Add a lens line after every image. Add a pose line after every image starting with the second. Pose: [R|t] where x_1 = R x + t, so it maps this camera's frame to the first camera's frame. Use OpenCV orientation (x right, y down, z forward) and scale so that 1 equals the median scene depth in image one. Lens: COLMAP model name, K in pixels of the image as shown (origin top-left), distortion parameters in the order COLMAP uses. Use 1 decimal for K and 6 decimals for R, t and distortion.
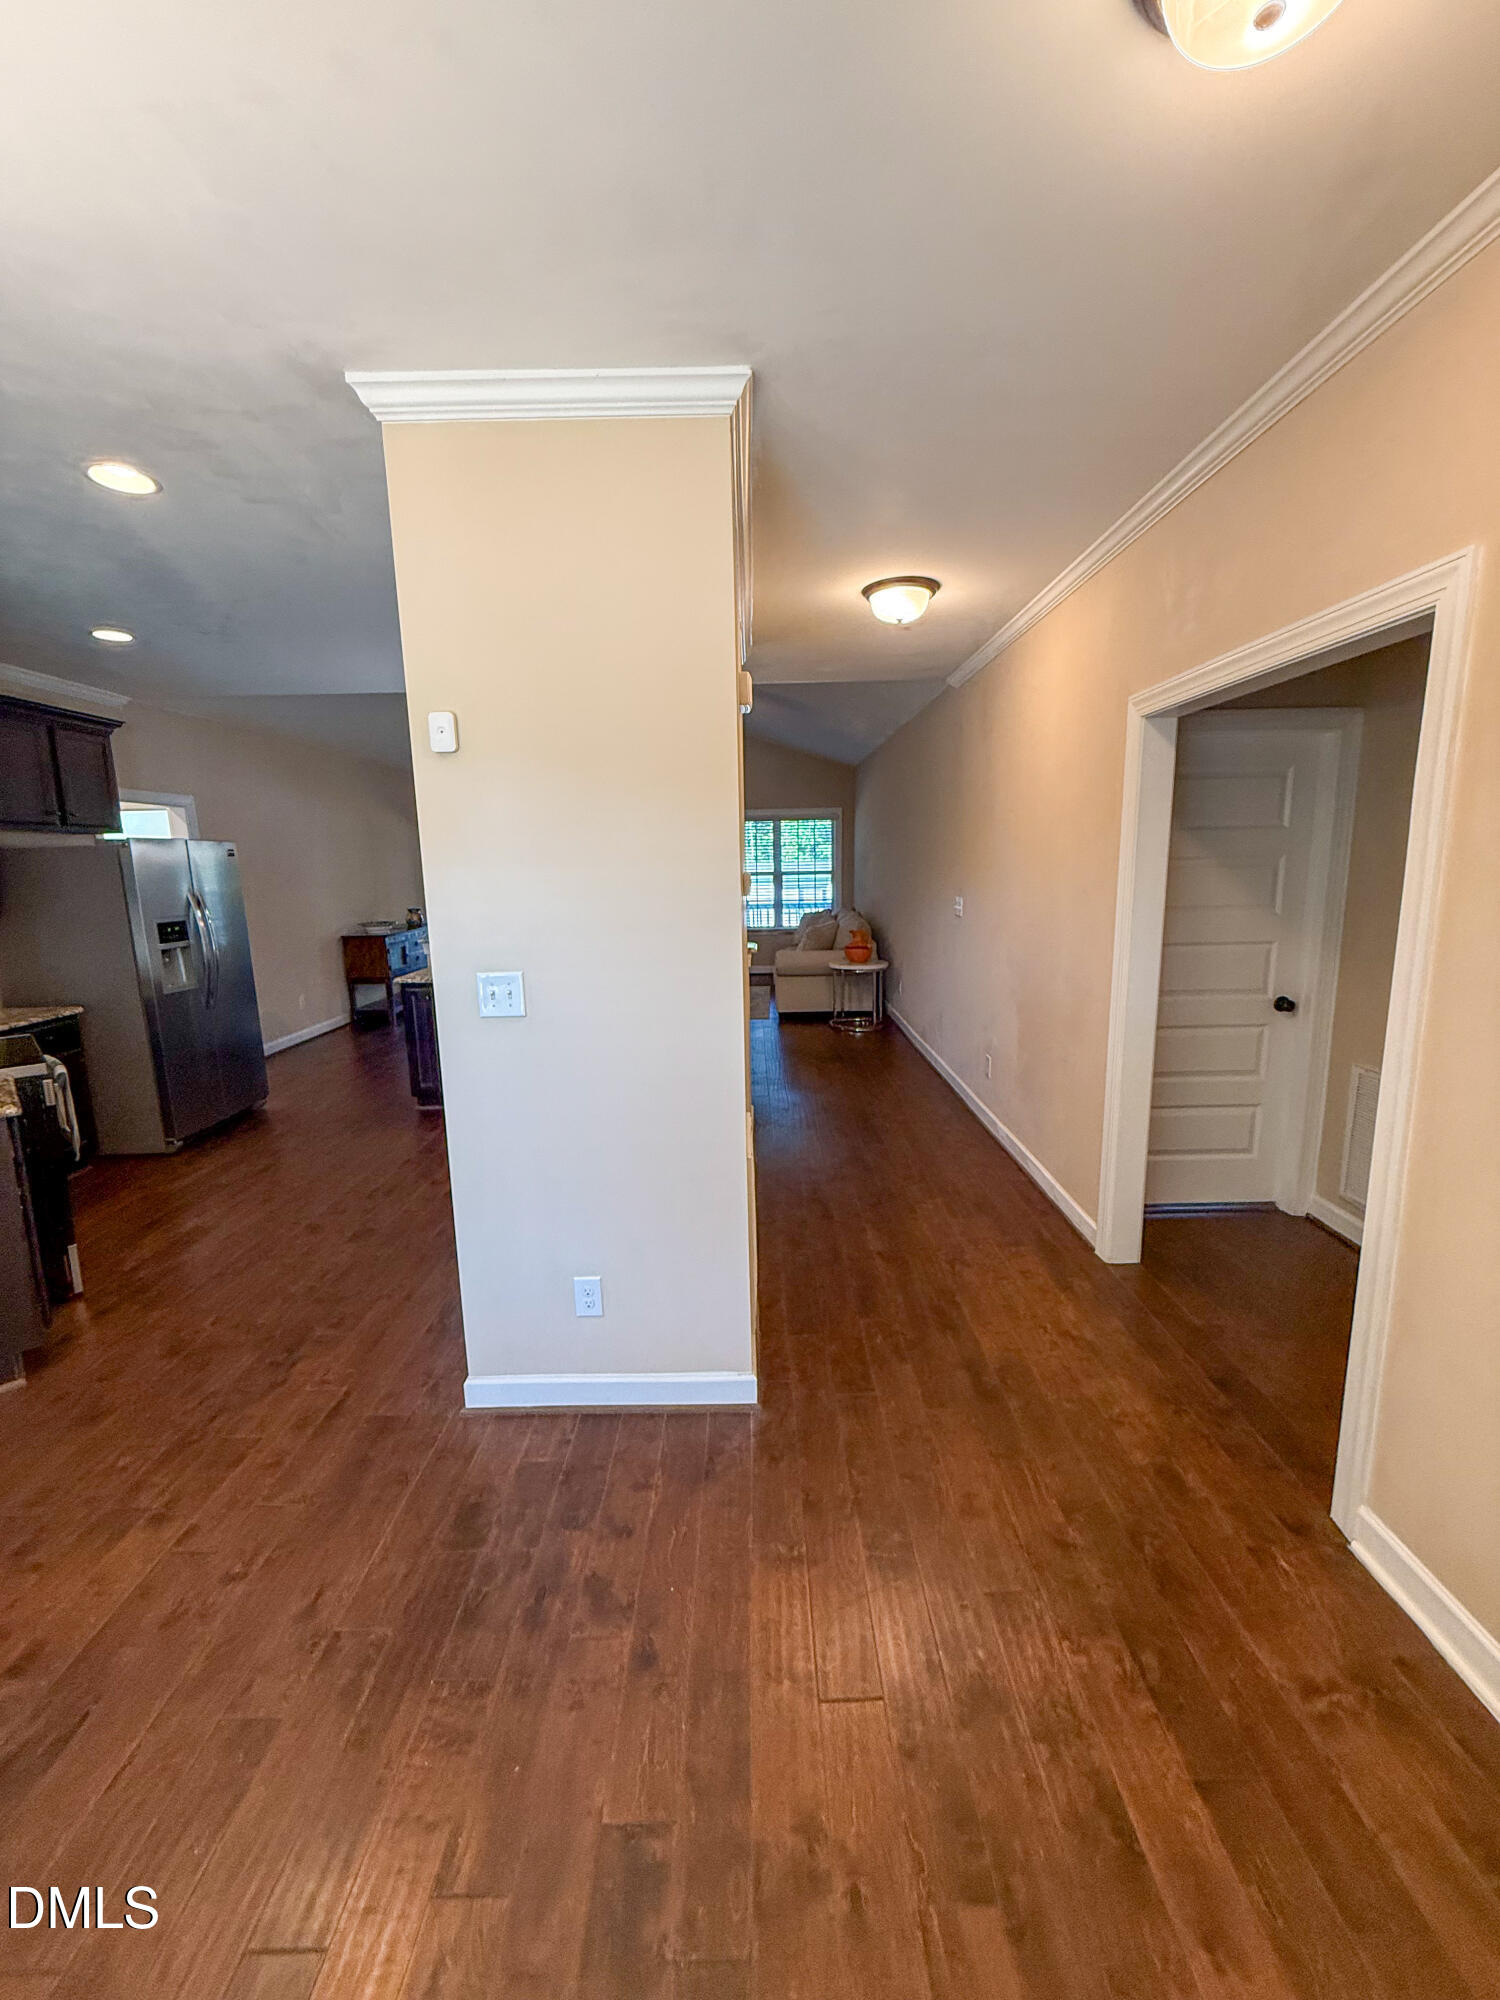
lens RADIAL K [[795.4, 0, 749.3], [0, 795.4, 996.0], [0, 0, 1]] dist [-0.001814, -0.000103]
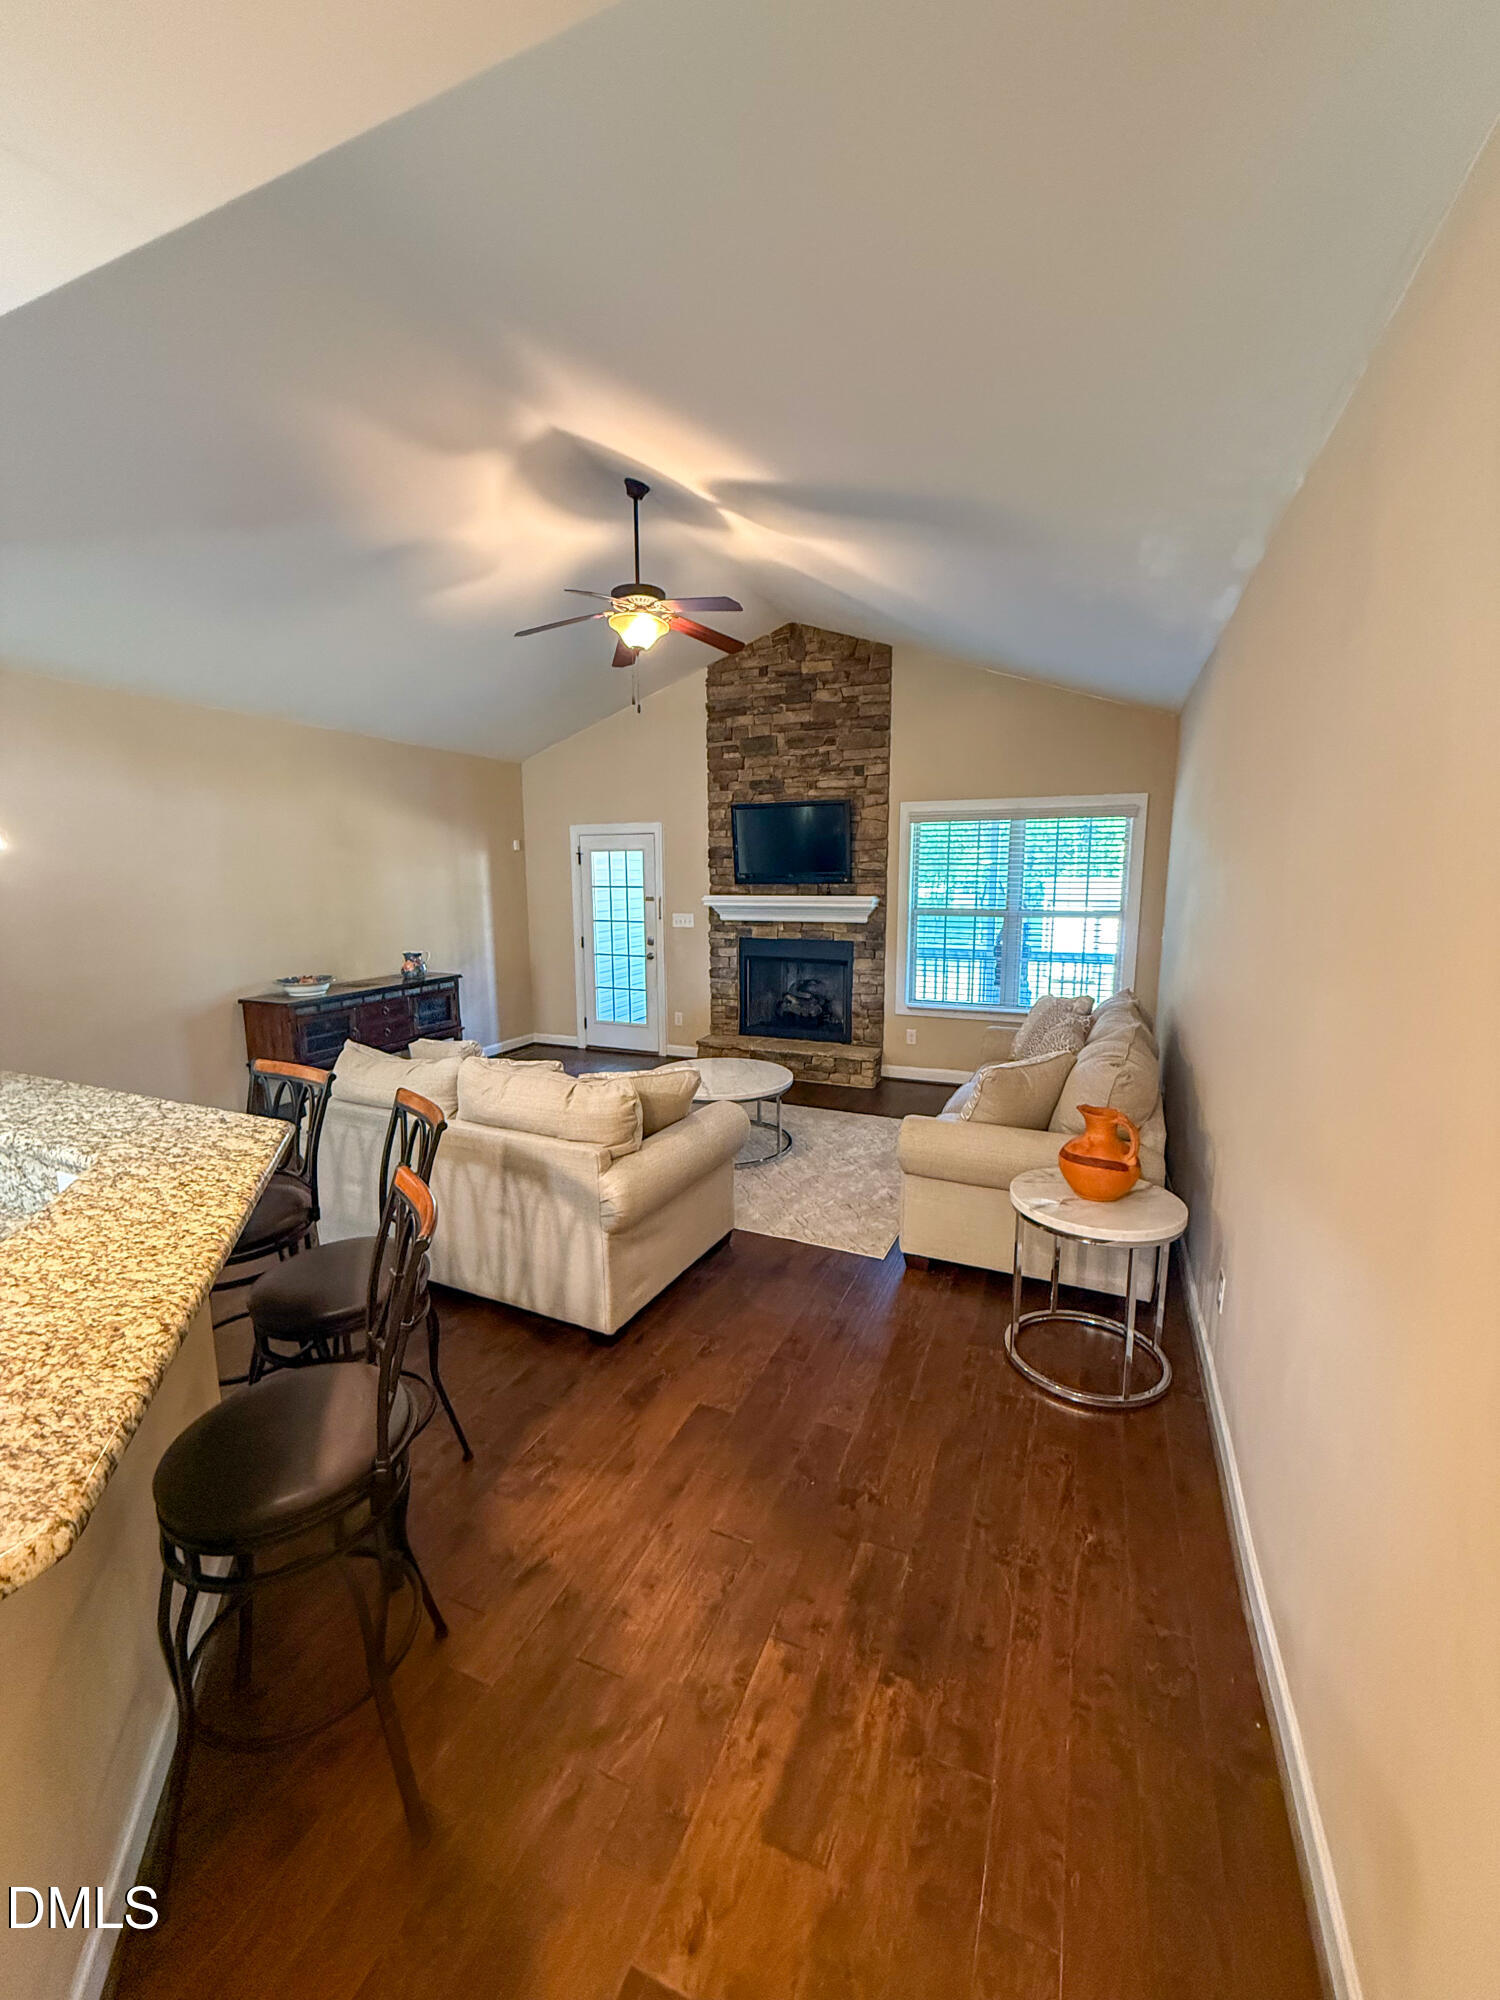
lens RADIAL K [[795.4, 0, 749.3], [0, 795.4, 996.0], [0, 0, 1]] dist [-0.001814, -0.000103]
pose [[0.917186, 0.075728, -0.391198, 0.272632], [-0.079596, 0.996807, 0.006346, -0.263983], [0.390430, 0.025318, 0.920285, 1.299250]]
